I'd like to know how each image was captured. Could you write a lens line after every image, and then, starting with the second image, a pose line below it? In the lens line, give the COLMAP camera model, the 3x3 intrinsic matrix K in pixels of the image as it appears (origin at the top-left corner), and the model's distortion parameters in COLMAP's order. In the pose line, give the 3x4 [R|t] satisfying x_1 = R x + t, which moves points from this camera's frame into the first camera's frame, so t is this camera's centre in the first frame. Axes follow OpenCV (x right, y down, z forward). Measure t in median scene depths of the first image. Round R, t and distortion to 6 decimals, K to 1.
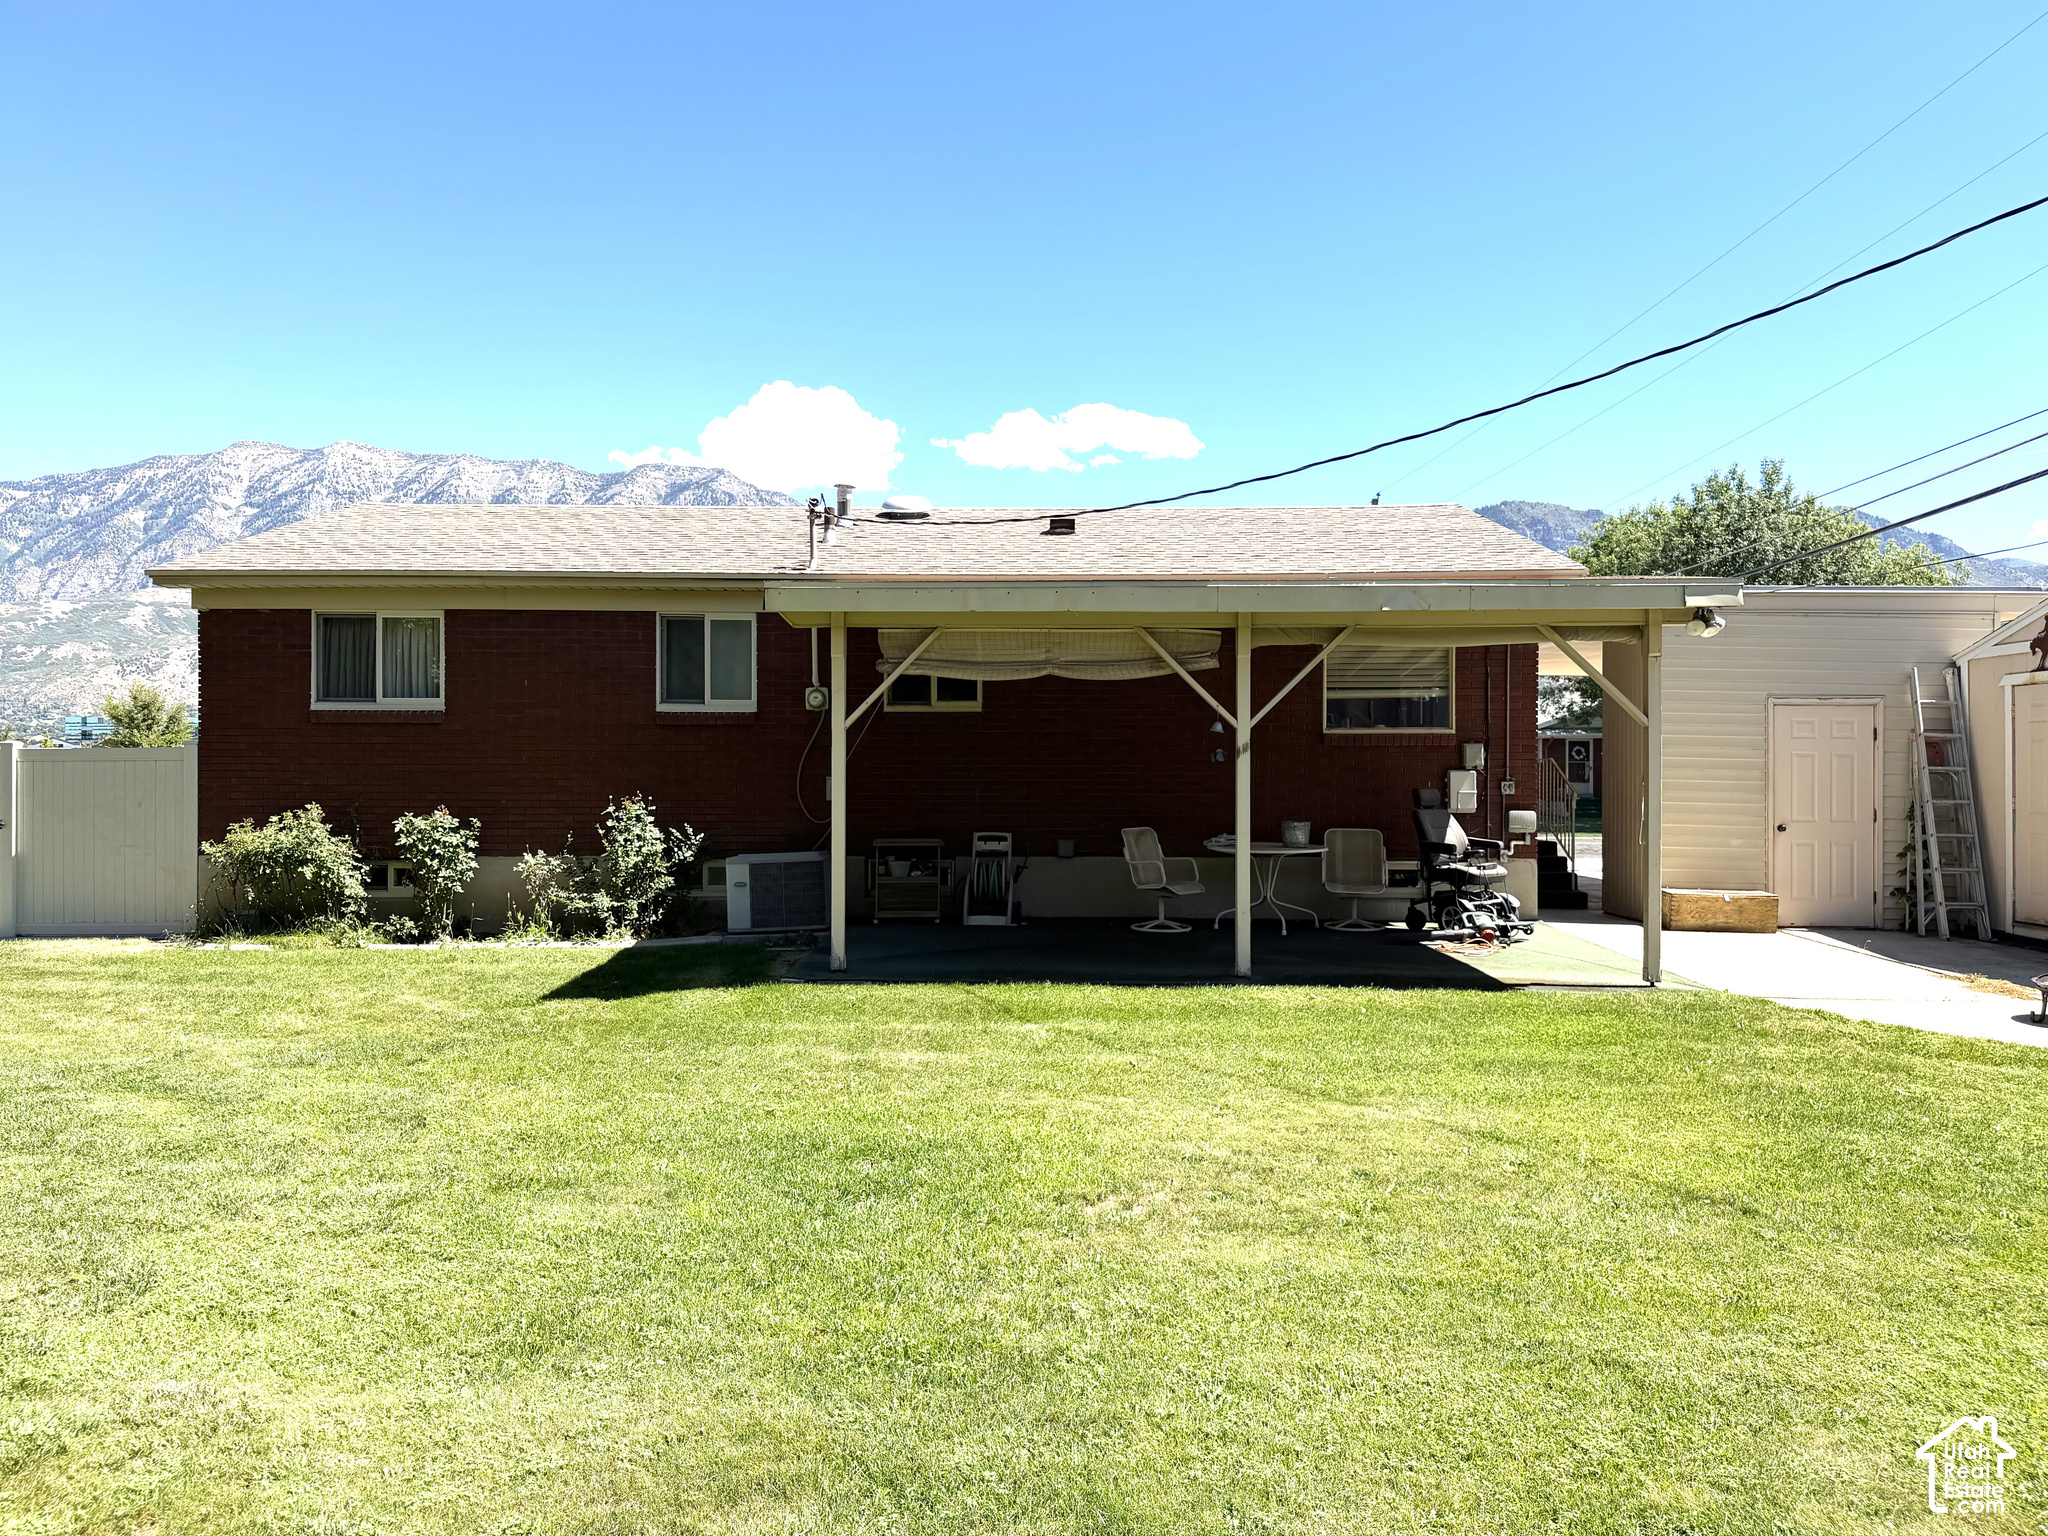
lens RADIAL K [[1449.6, 0, 965.5], [0, 1449.6, 721.6], [0, 0, 1]] dist [-0.031012, 0.019415]
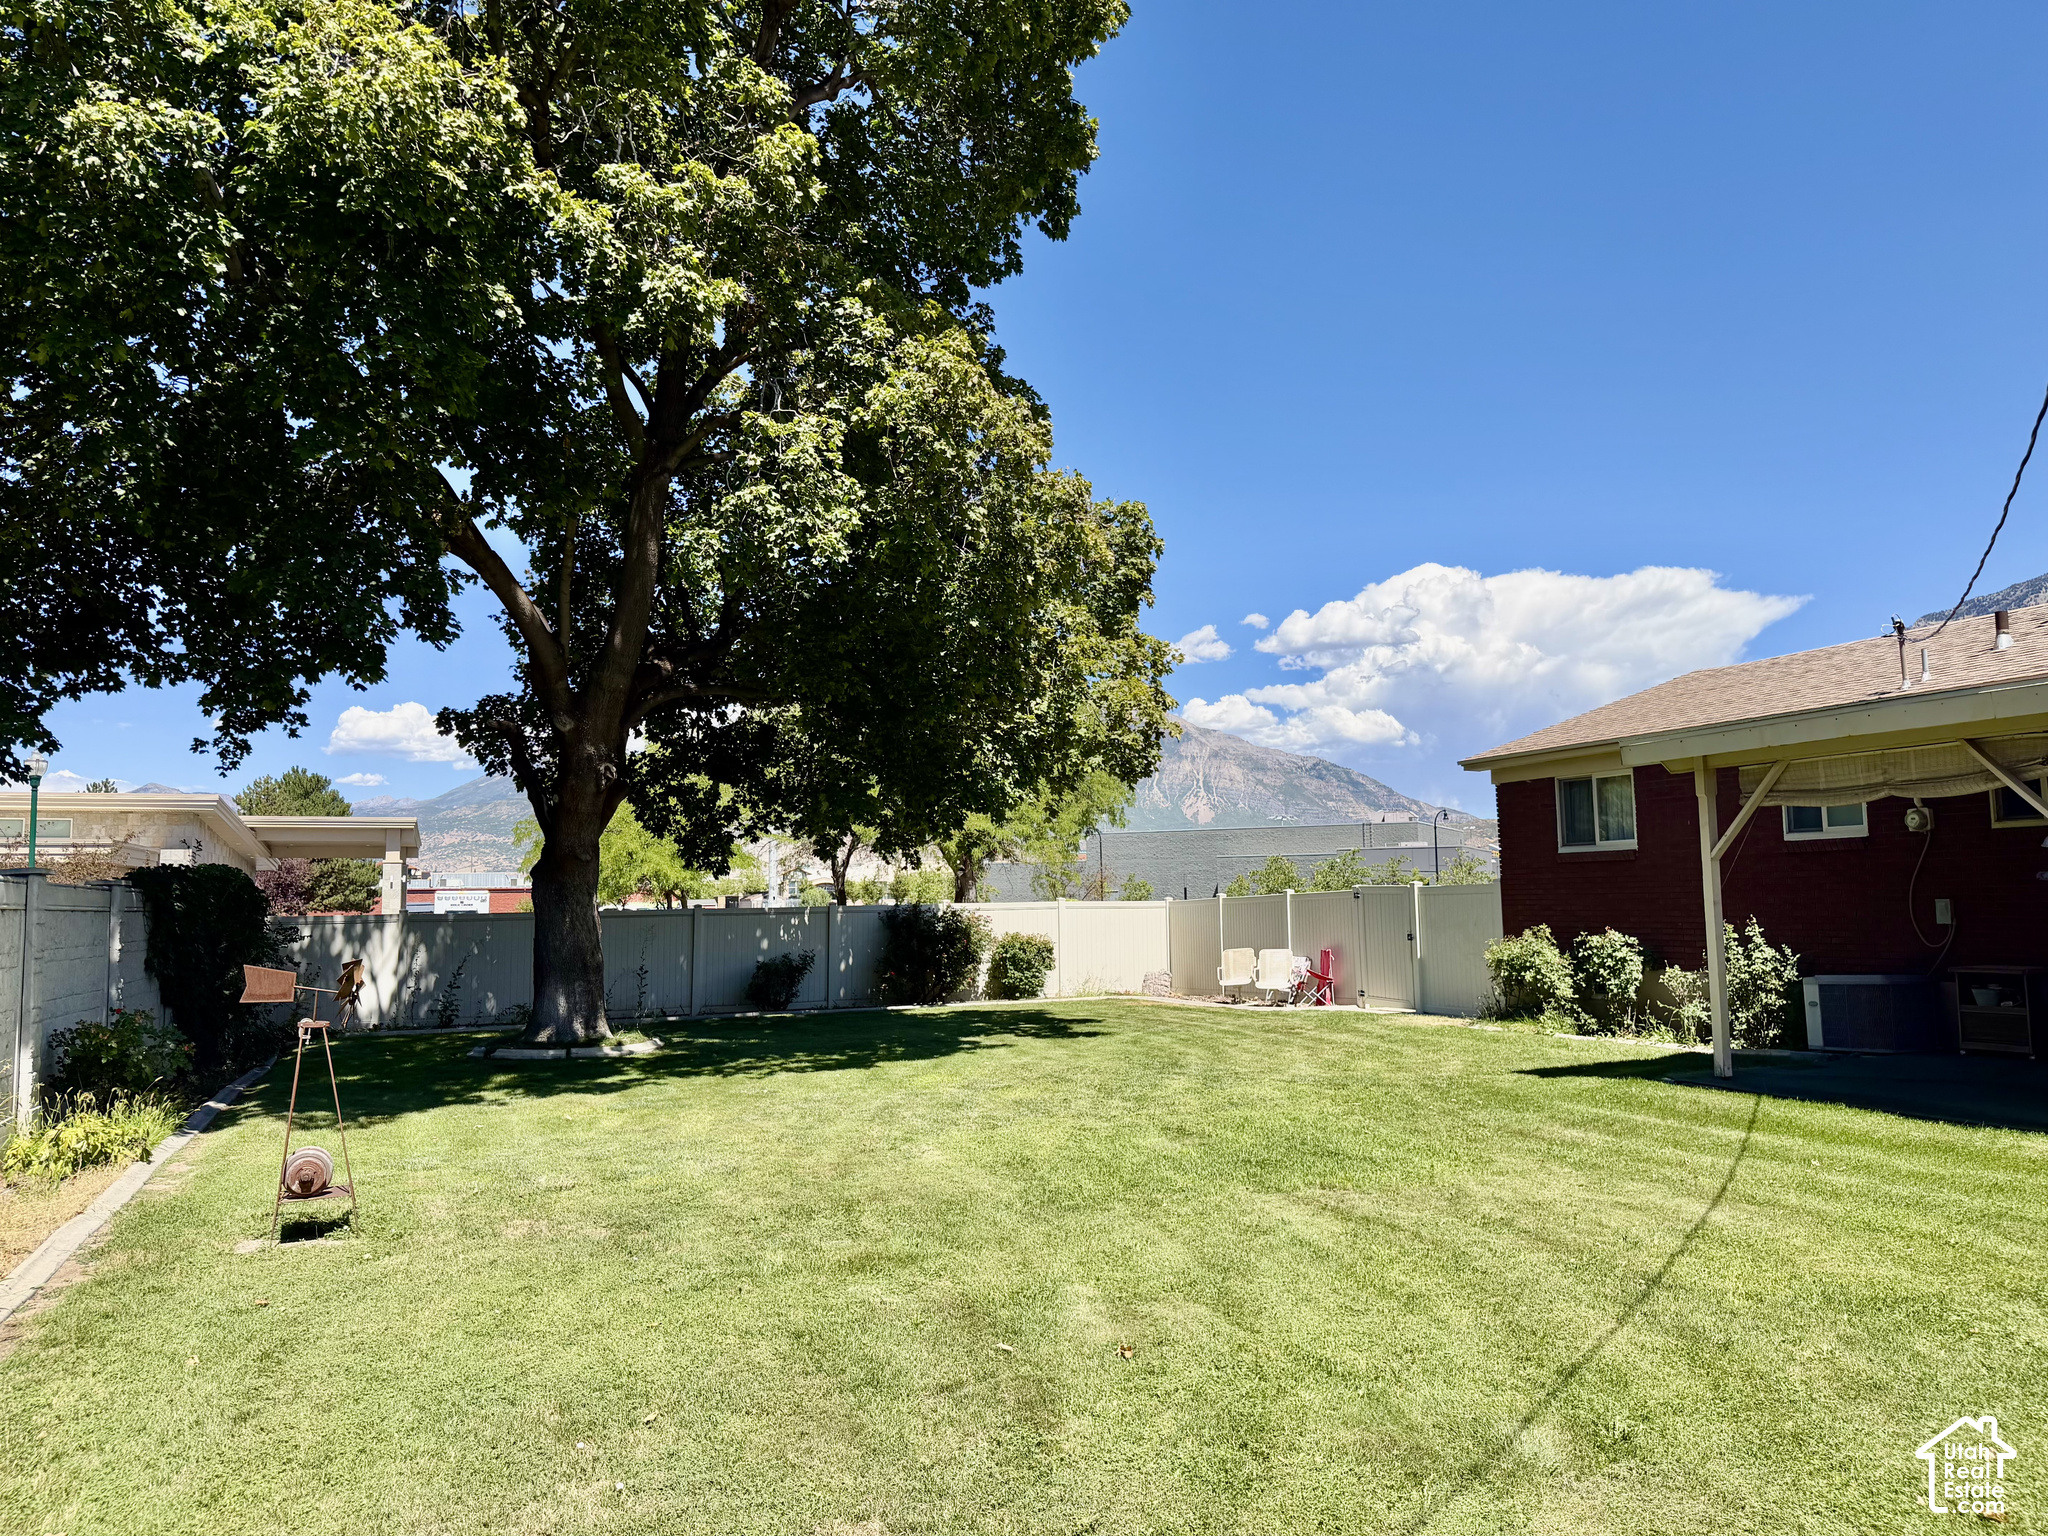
lens RADIAL K [[1449.6, 0, 965.5], [0, 1449.6, 721.6], [0, 0, 1]] dist [-0.031012, 0.019415]
pose [[0.295789, -0.125615, -0.946958, 0.679124], [0.046123, 0.992038, -0.117187, 0.002223], [0.954139, -0.009014, 0.299228, 0.093856]]
